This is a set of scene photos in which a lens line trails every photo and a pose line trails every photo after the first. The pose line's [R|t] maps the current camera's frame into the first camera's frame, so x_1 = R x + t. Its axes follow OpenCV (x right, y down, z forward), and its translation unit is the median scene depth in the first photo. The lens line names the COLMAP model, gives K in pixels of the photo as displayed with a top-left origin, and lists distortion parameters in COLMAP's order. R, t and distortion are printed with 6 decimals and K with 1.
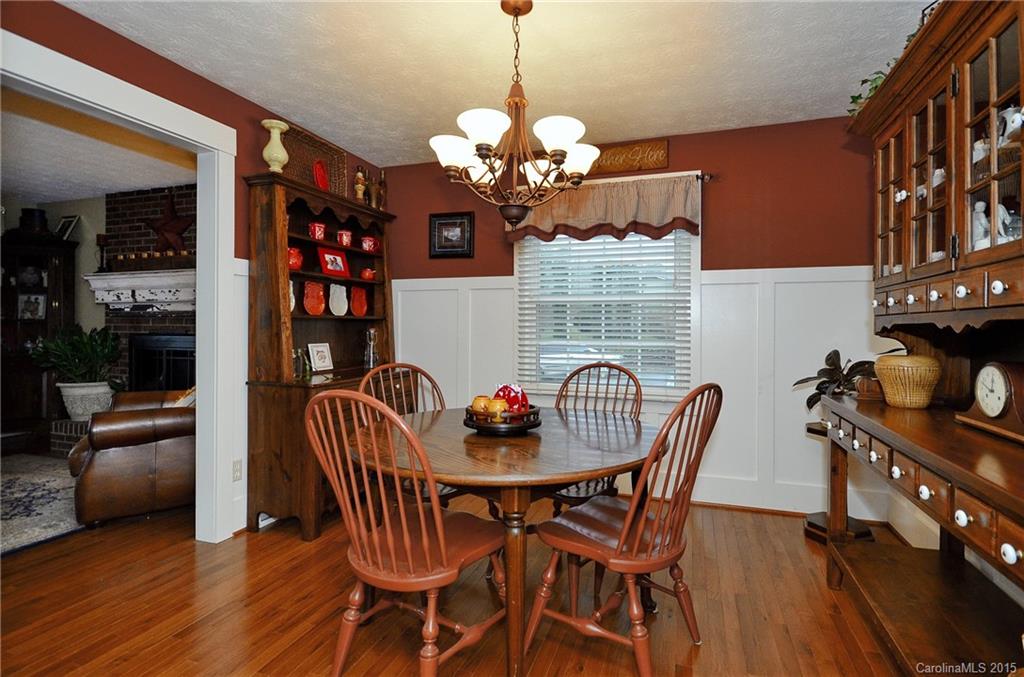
lens RADIAL K [[487.8, 0, 522.7], [0, 487.8, 317.2], [0, 0, 1]] dist [0.014313, 0.000227]
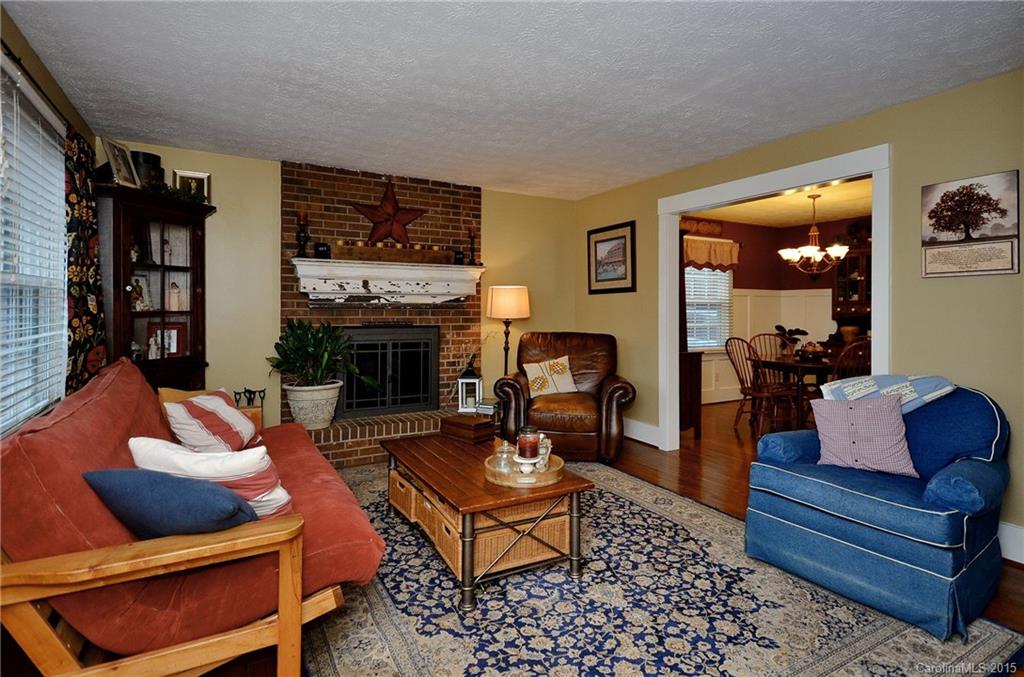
lens RADIAL K [[526.8, 0, 505.1], [0, 526.8, 306.2], [0, 0, 1]] dist [0.004849, 0.001734]
pose [[0.686726, 0.006322, 0.726888, -1.331741], [-0.015439, 0.999863, 0.005889, -0.015626], [-0.726752, -0.015267, 0.686730, 0.114856]]
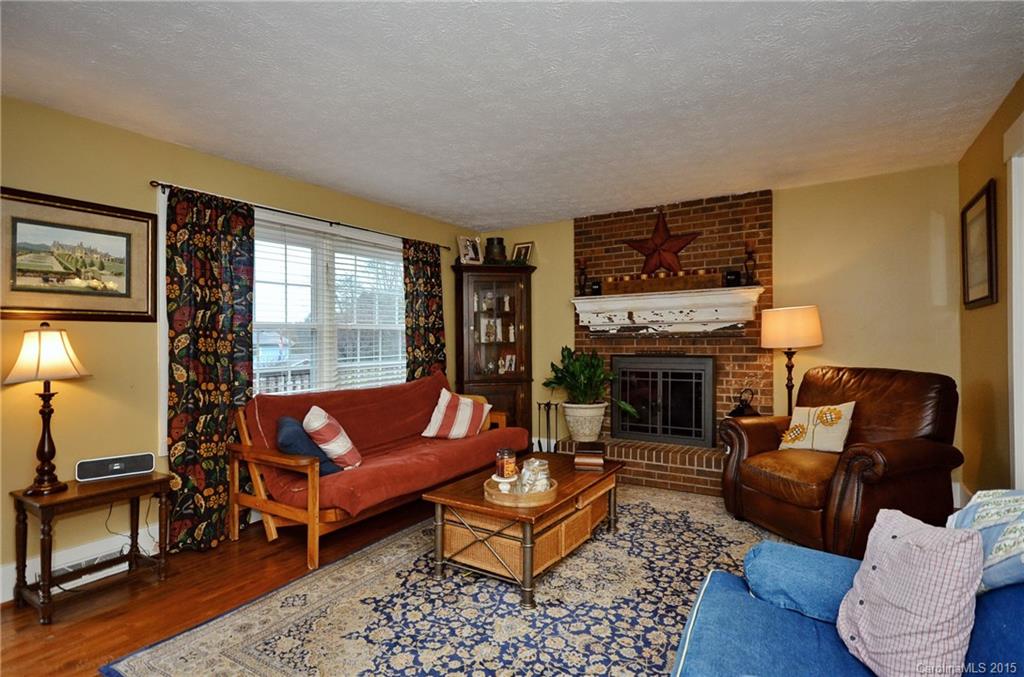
lens RADIAL K [[526.8, 0, 513.2], [0, 526.8, 336.3], [0, 0, 1]] dist [0.004849, 0.001734]
pose [[0.962594, -0.012937, -0.270641, -0.726646], [0.016152, 0.999823, 0.009655, -0.019211], [0.270468, -0.013665, 0.962632, -0.098805]]
